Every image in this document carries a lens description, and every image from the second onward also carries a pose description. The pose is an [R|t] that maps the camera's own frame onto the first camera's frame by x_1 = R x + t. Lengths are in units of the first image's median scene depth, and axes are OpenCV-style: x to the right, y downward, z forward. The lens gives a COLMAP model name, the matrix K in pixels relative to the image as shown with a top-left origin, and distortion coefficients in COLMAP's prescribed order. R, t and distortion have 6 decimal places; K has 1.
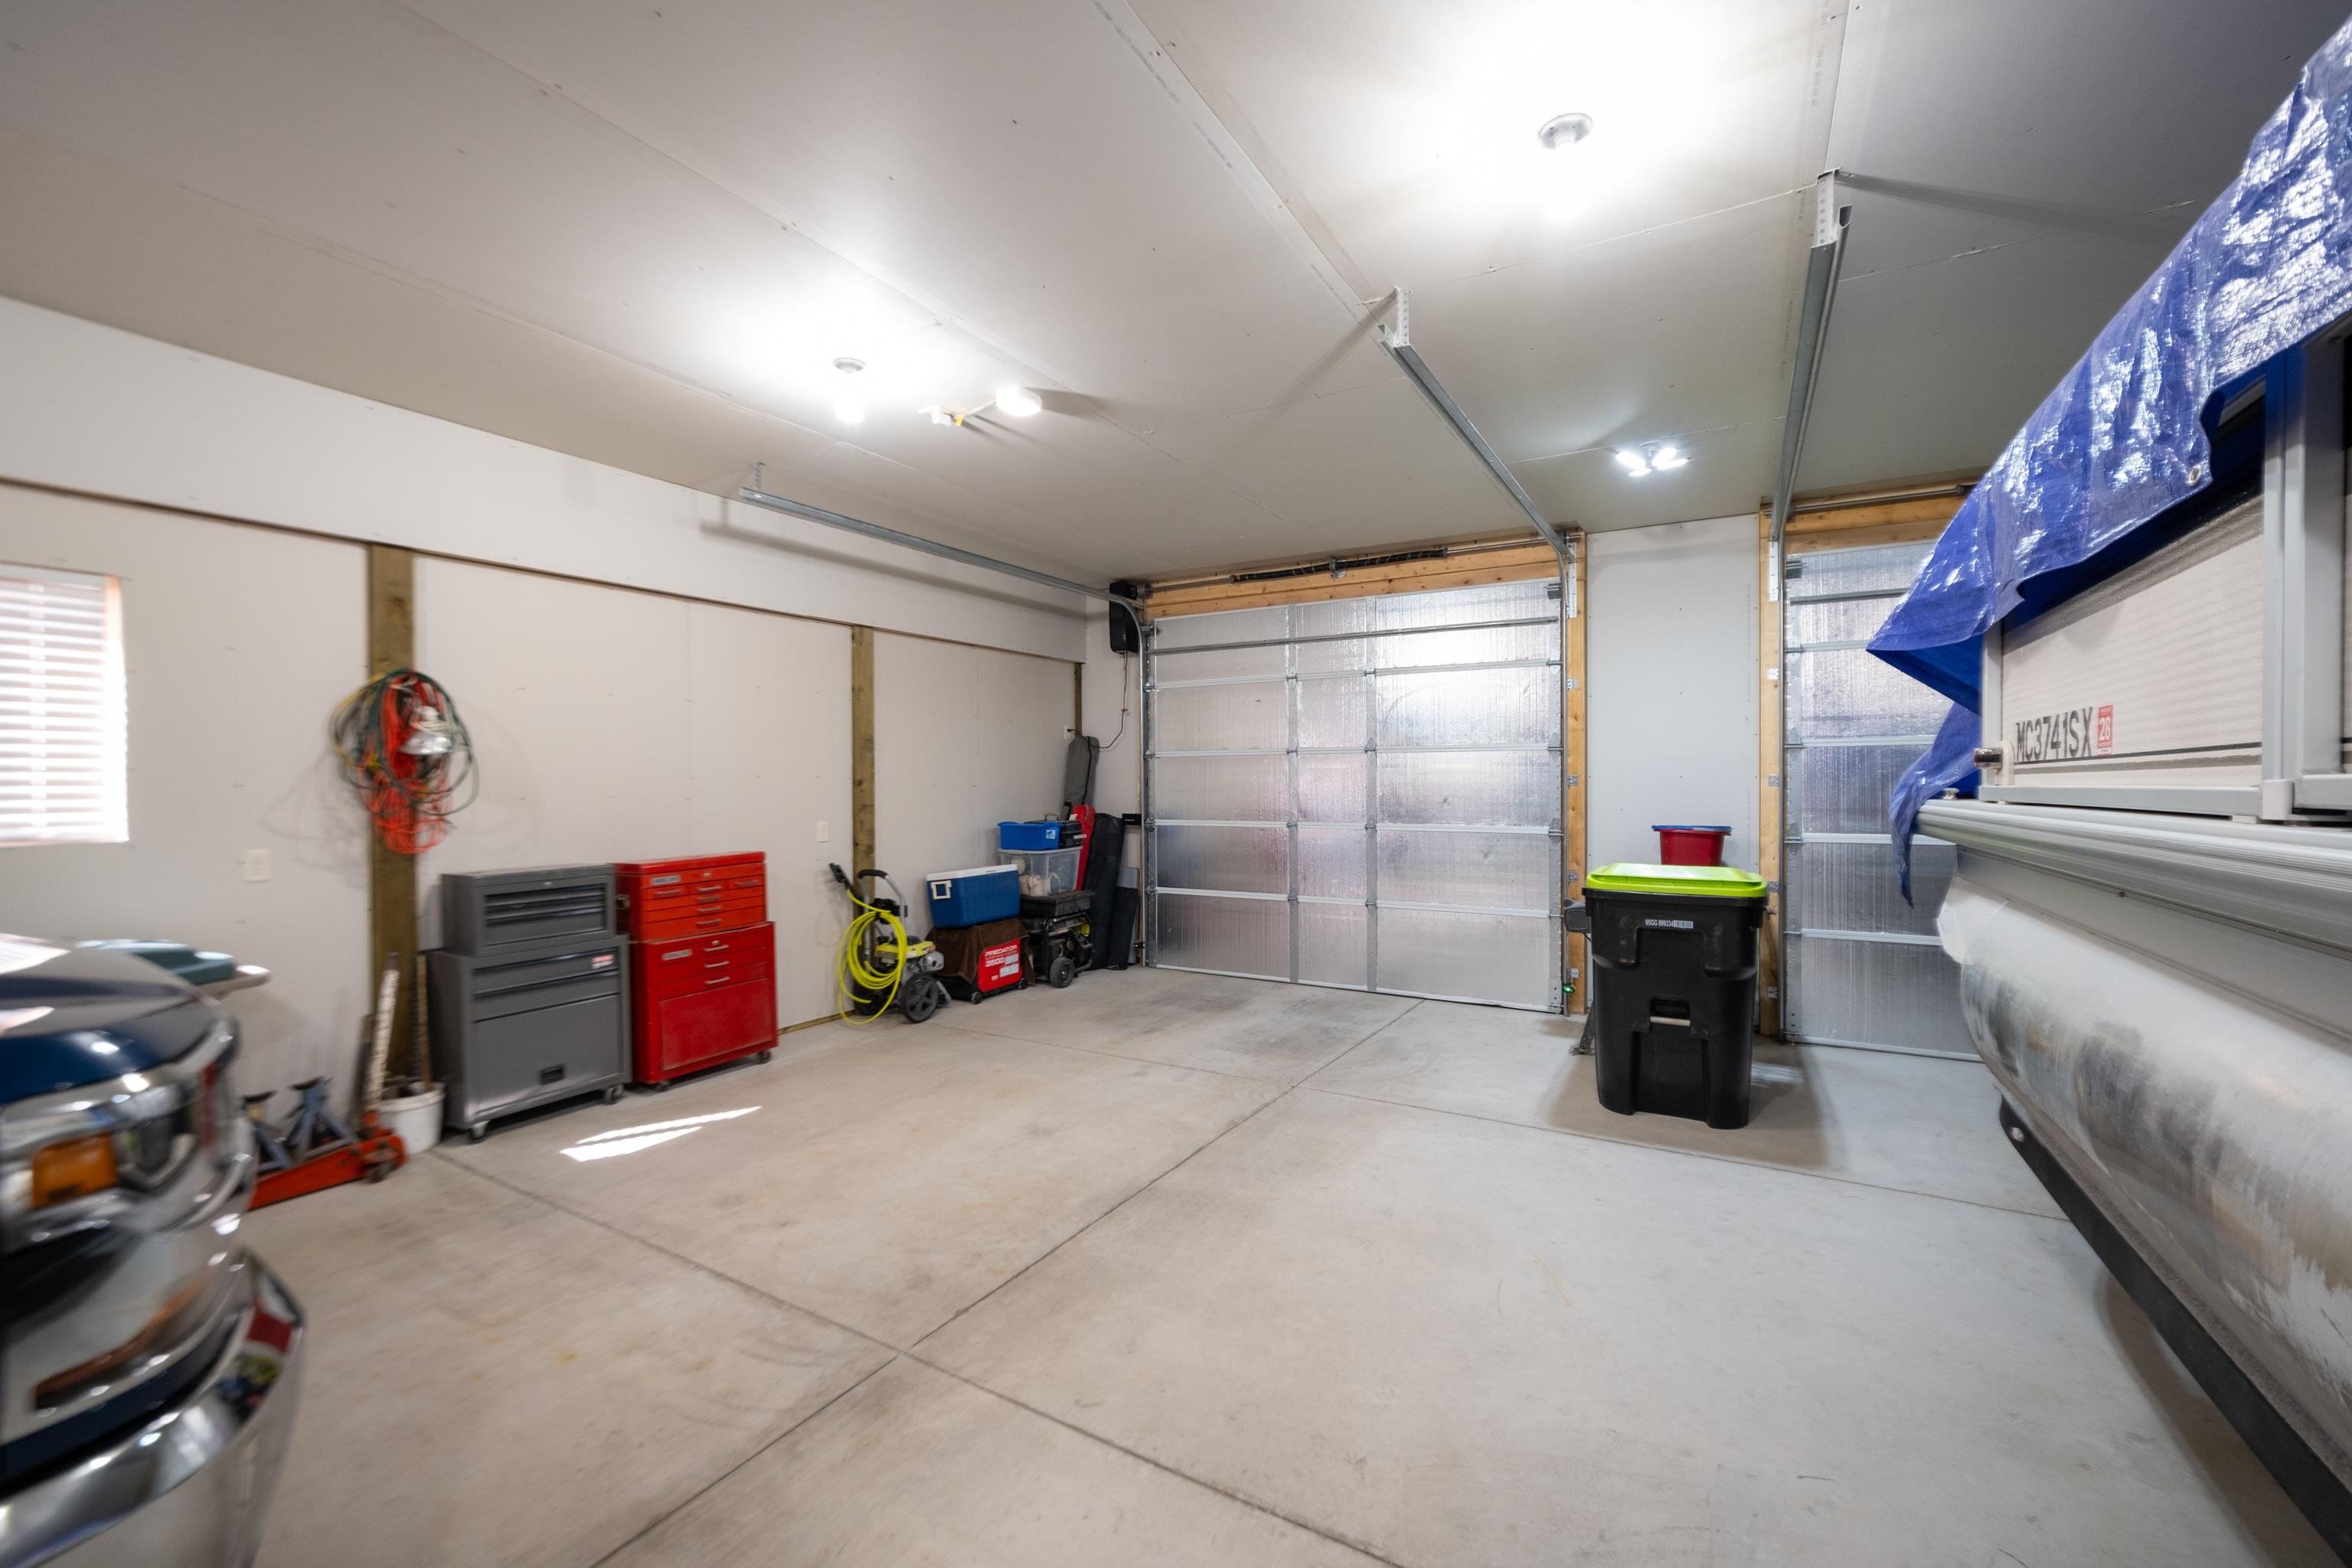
lens RADIAL K [[954.9, 0, 1173.3], [0, 954.9, 784.4], [0, 0, 1]] dist [-0.012678, 0.005980]
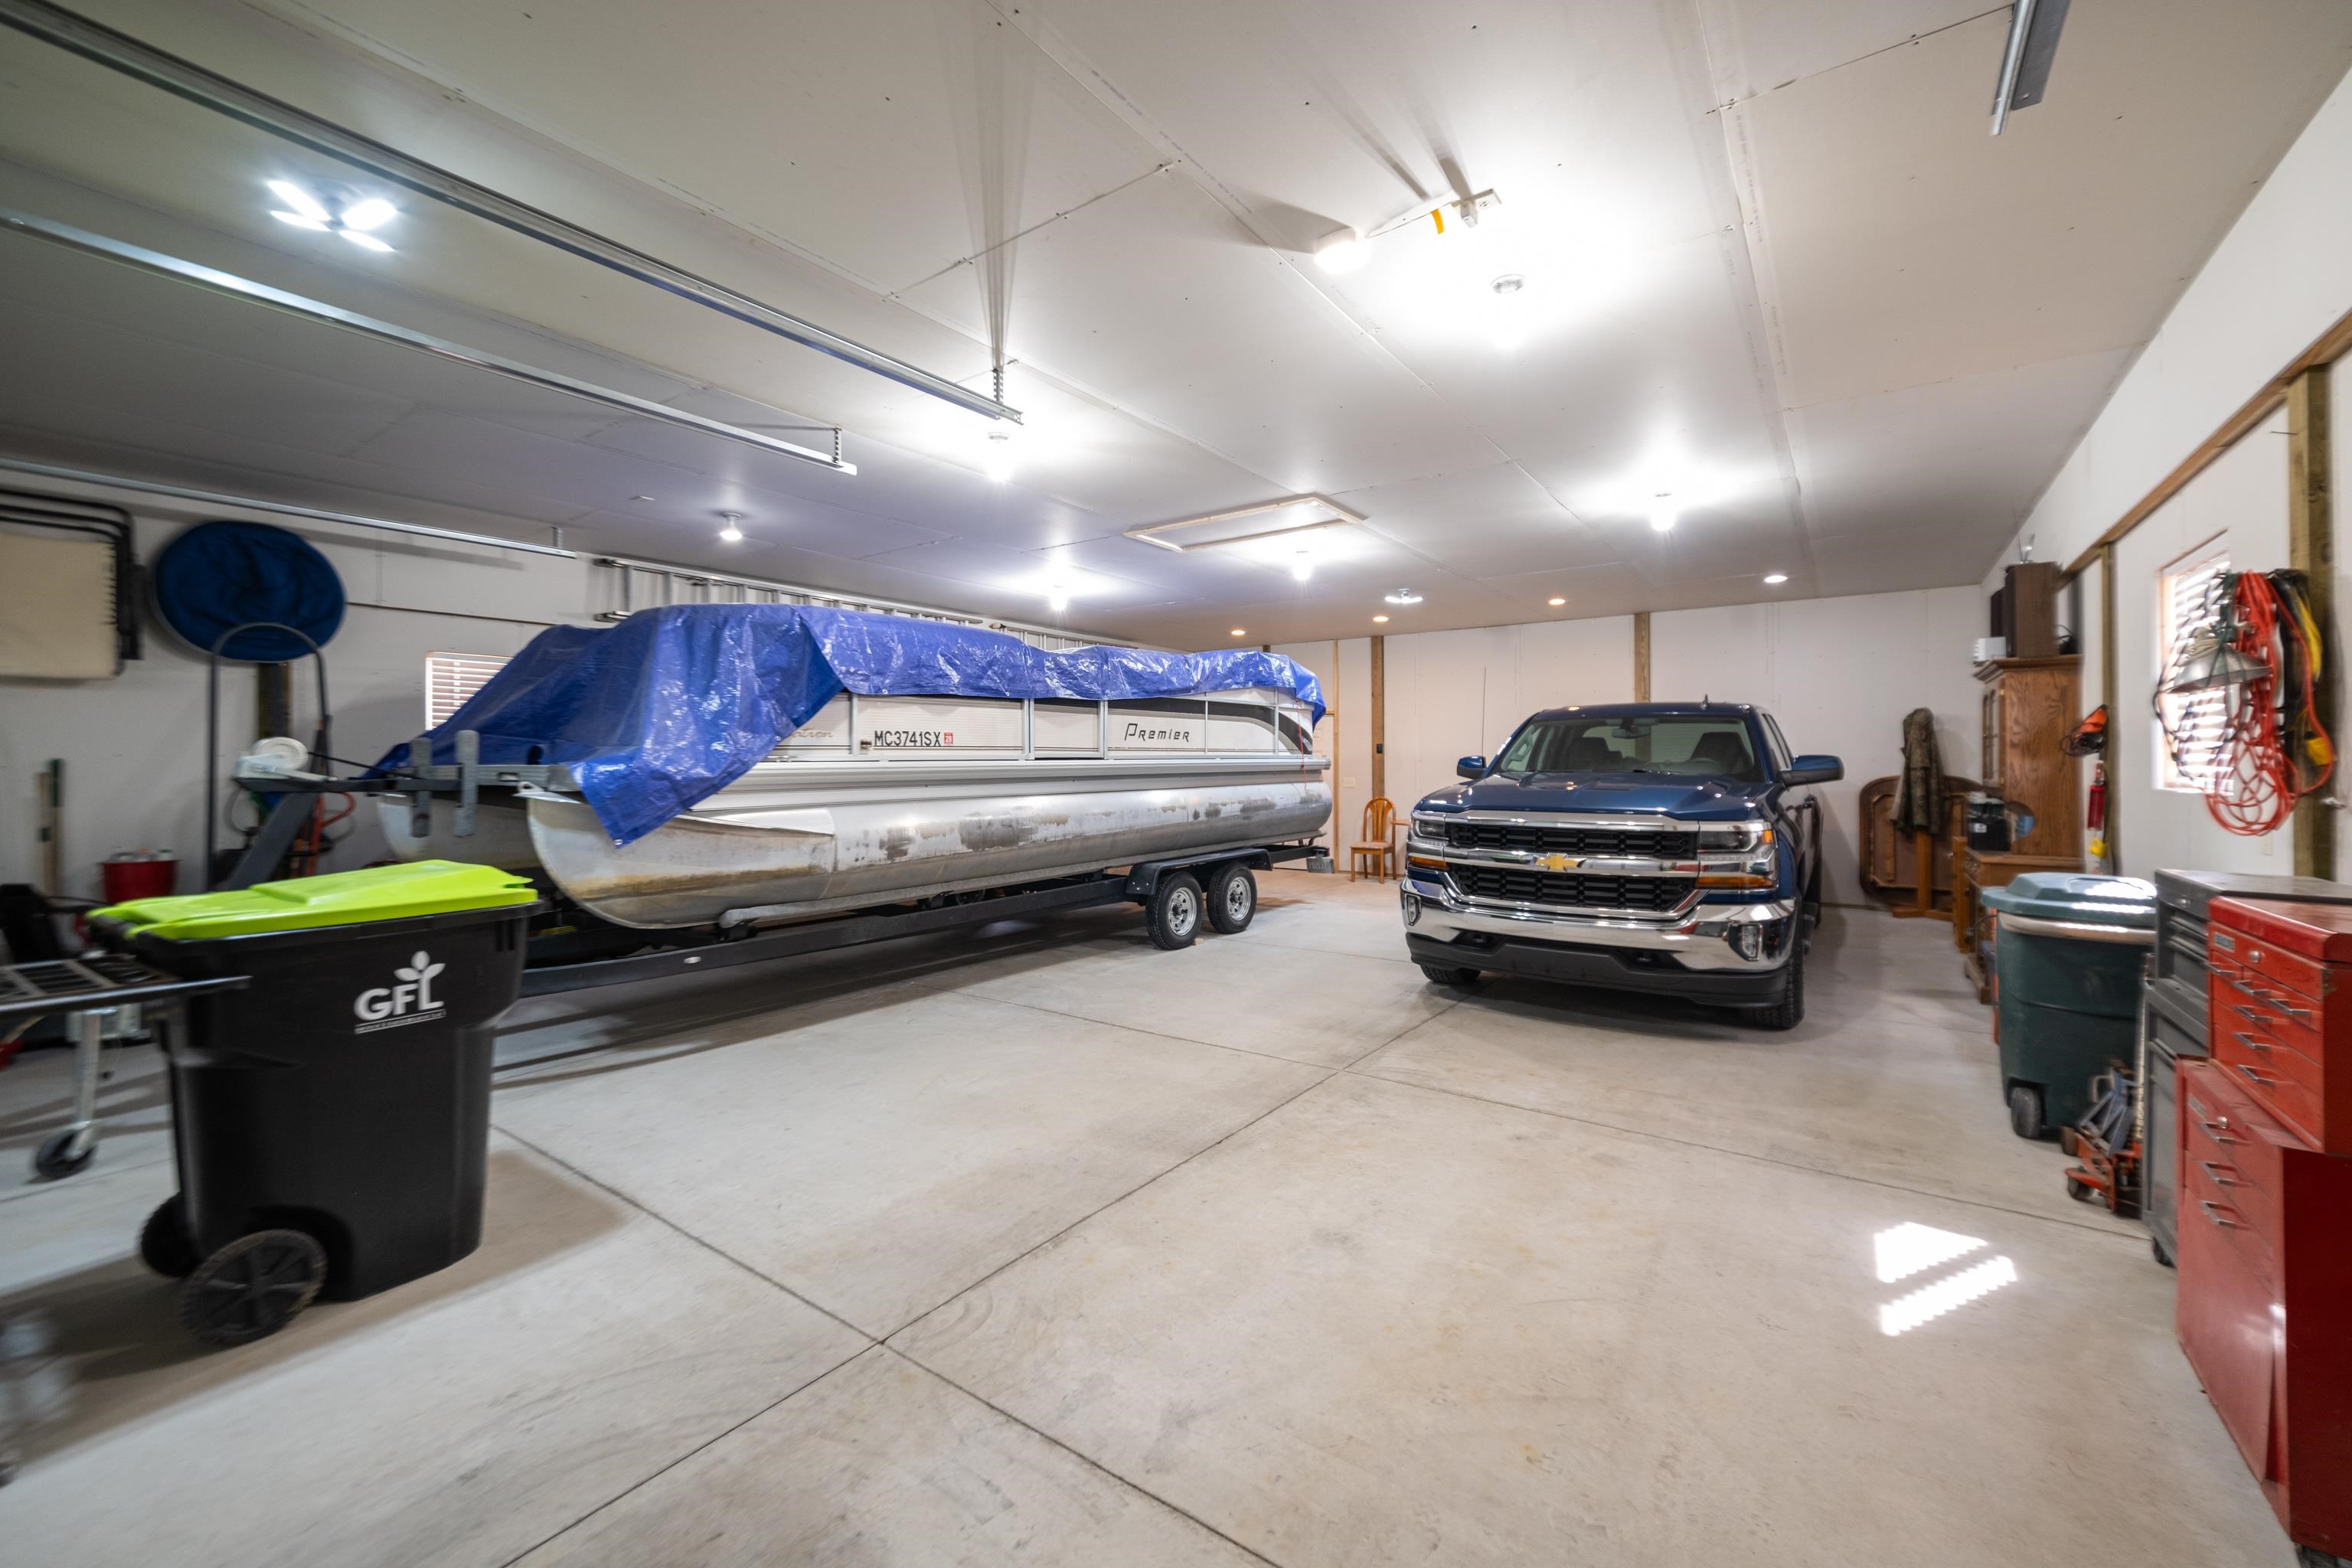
lens RADIAL K [[954.9, 0, 1176.0], [0, 954.9, 768.2], [0, 0, 1]] dist [-0.012678, 0.005980]
pose [[-0.995612, 0.005618, 0.093410, -0.110621], [0.006547, 0.999932, 0.009642, 0.012283], [-0.093350, 0.010211, -0.995581, 2.098560]]
